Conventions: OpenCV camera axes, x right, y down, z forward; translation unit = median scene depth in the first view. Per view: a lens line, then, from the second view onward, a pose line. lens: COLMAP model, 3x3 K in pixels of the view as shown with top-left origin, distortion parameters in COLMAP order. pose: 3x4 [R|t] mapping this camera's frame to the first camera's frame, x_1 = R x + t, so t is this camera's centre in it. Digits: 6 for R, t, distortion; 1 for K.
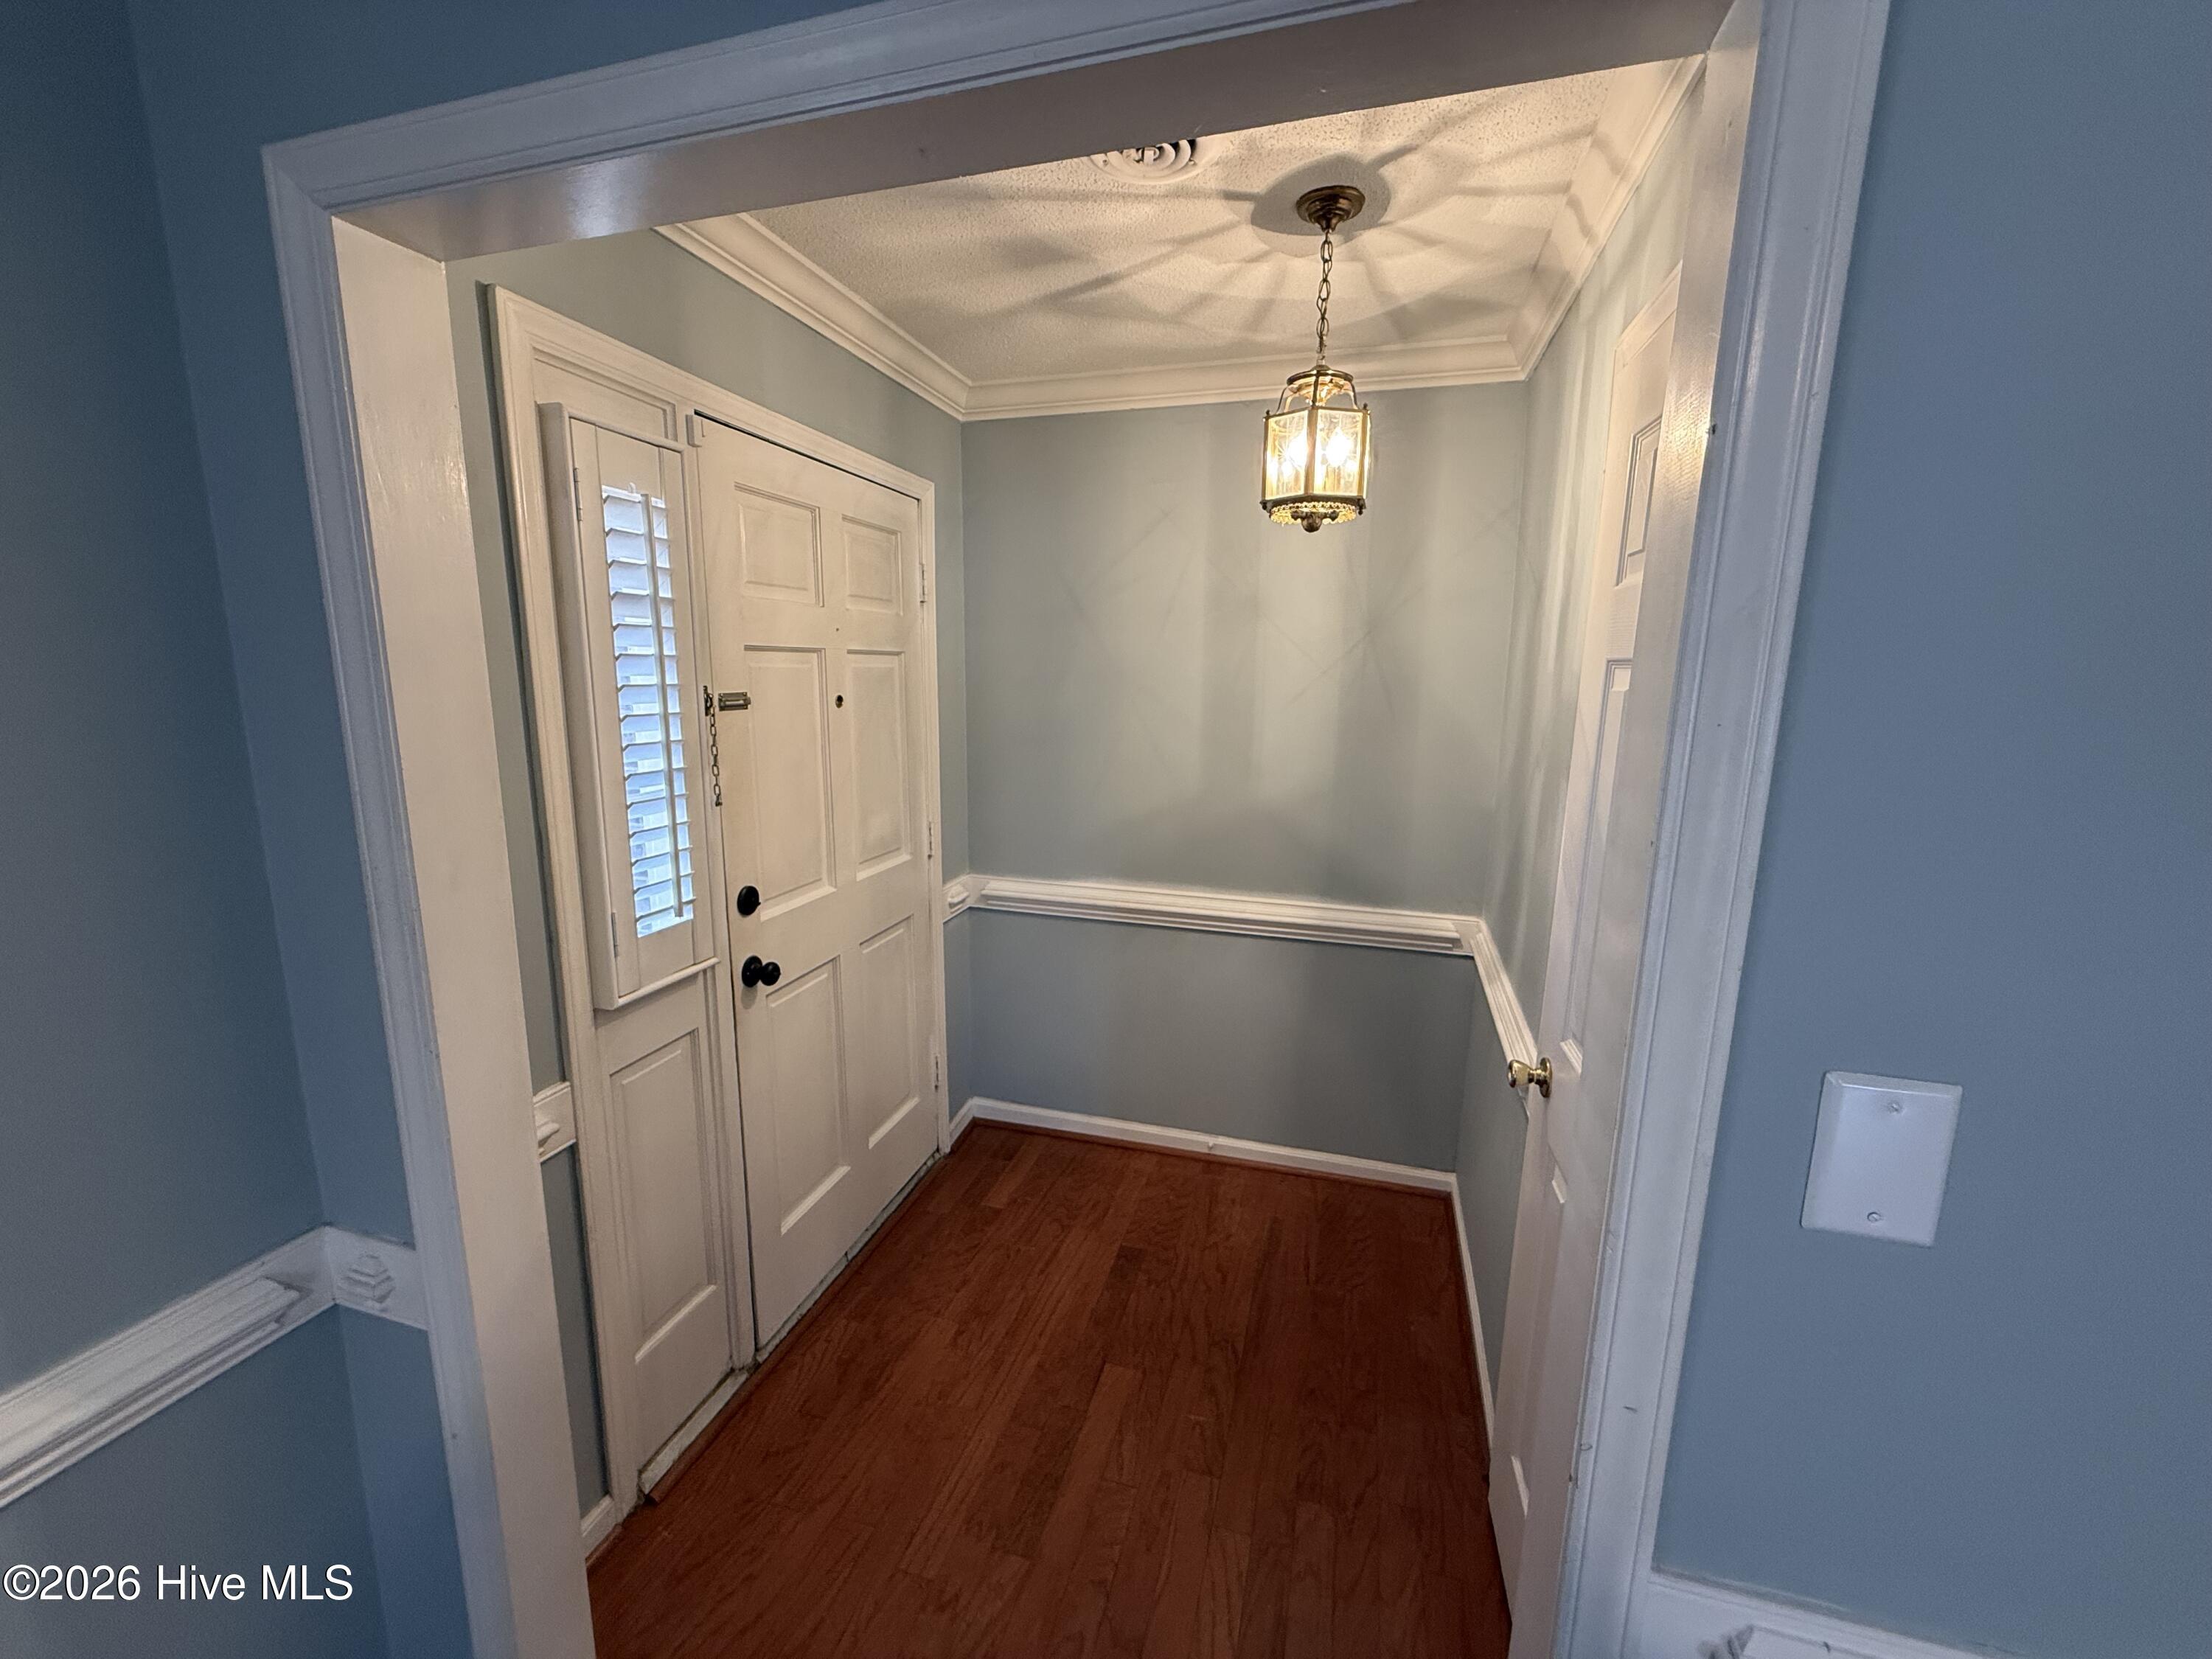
lens RADIAL K [[887.4, 0, 1100.5], [0, 887.4, 835.0], [0, 0, 1]] dist [0.000182, 0.000051]
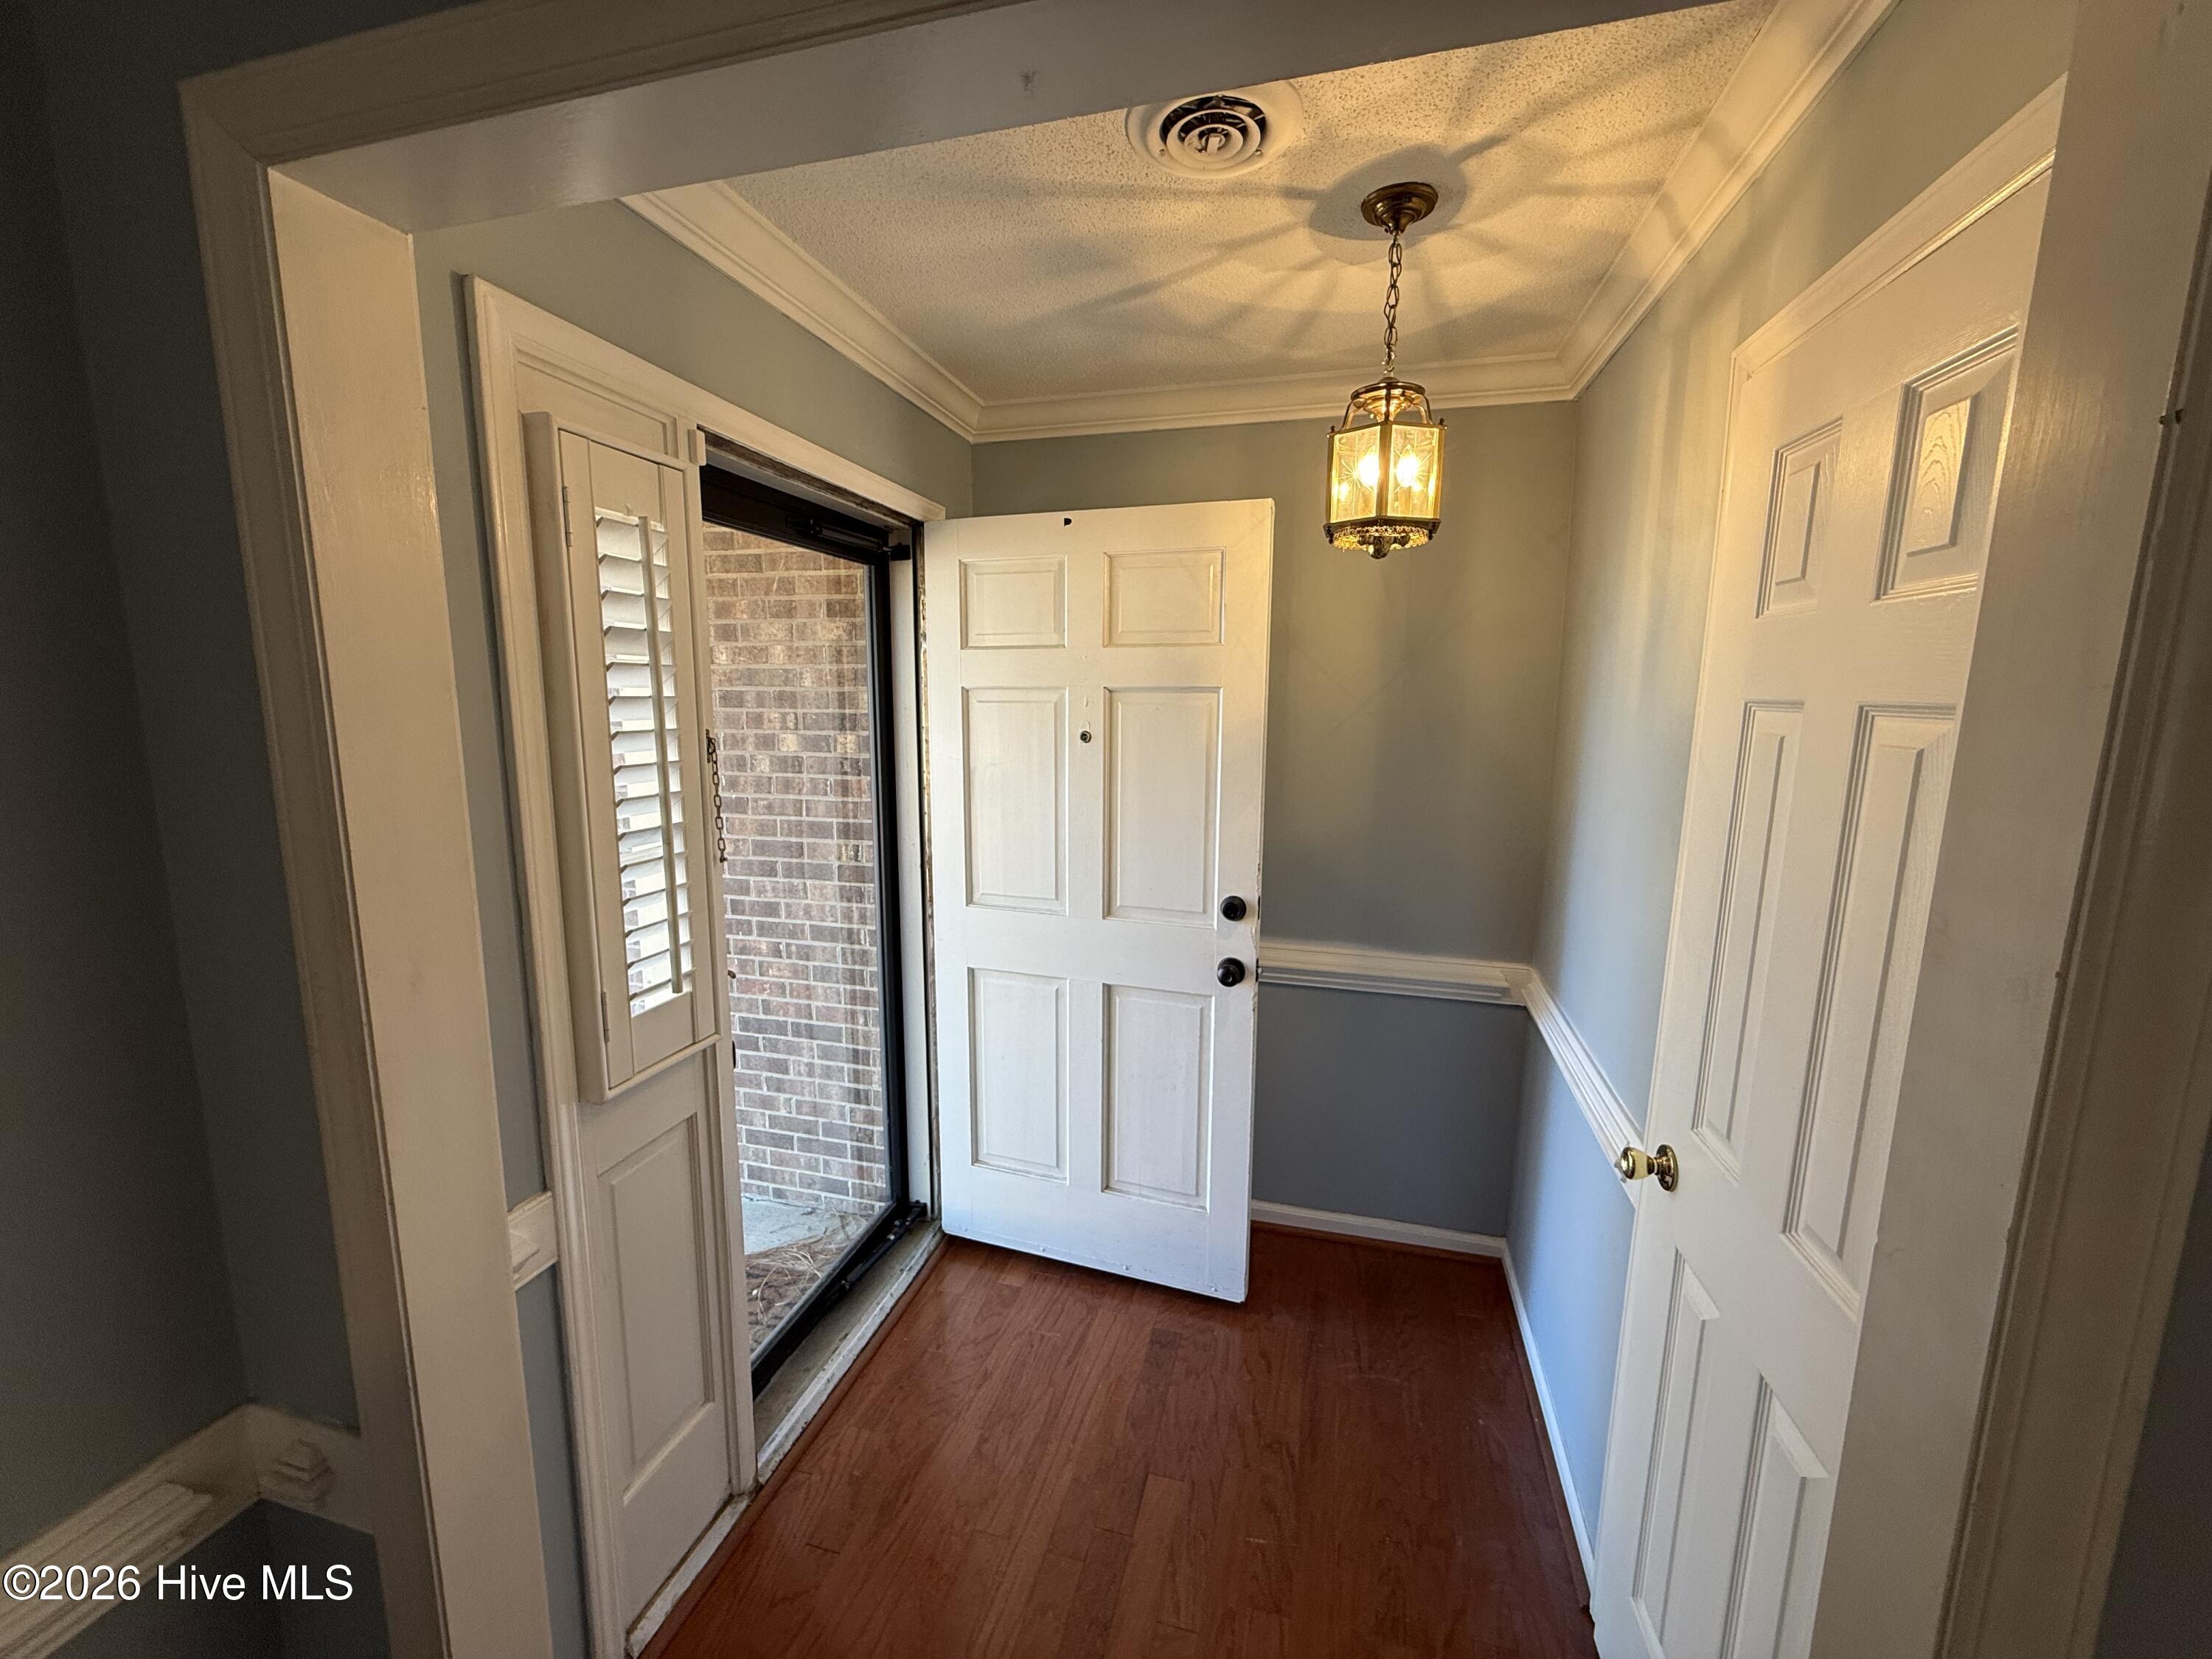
lens RADIAL K [[885.3, 0, 1098.9], [0, 885.3, 833.7], [0, 0, 1]] dist [-0.000131, 0.000256]
pose [[0.999714, -0.008297, 0.022415, -0.075172], [0.008923, 0.999570, -0.027943, -0.036714], [-0.022174, 0.028135, 0.999358, 0.108579]]
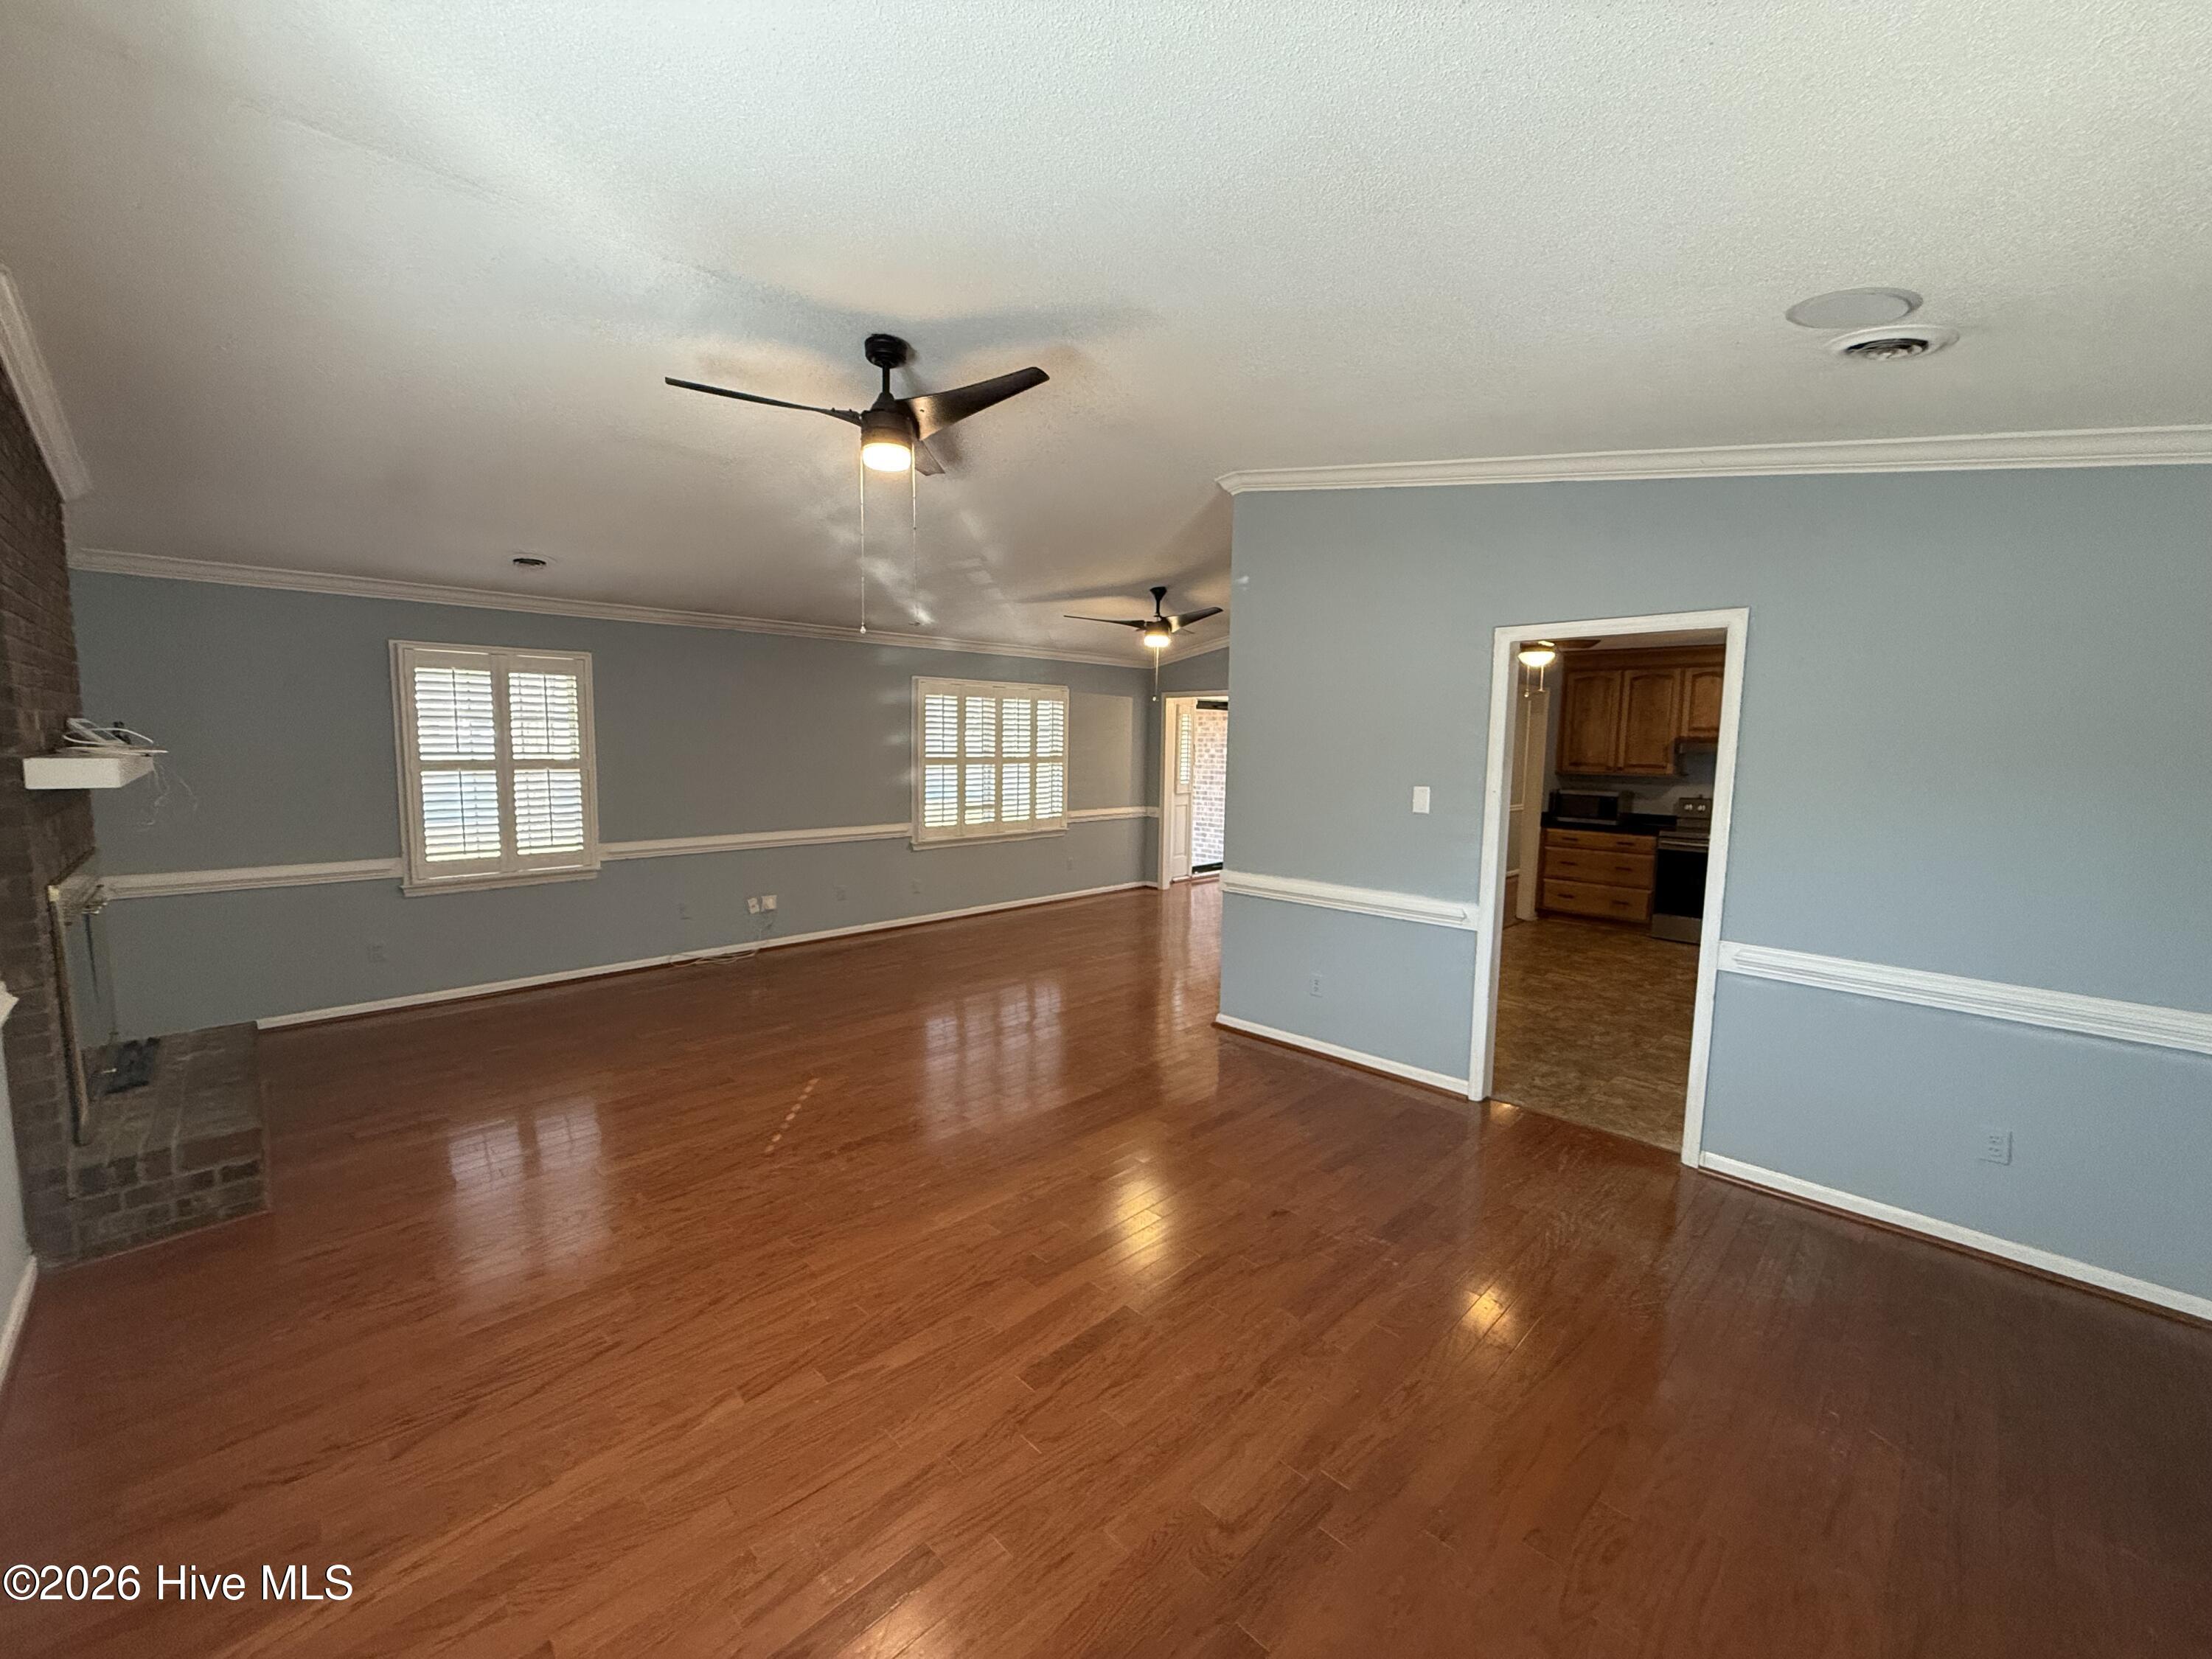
lens RADIAL K [[885.3, 0, 1098.9], [0, 885.3, 833.7], [0, 0, 1]] dist [-0.000131, 0.000256]
pose [[0.877506, 0.052177, -0.476718, 1.882918], [-0.092077, 0.993900, -0.060704, 0.864529], [0.470642, 0.097163, 0.876958, -4.510663]]
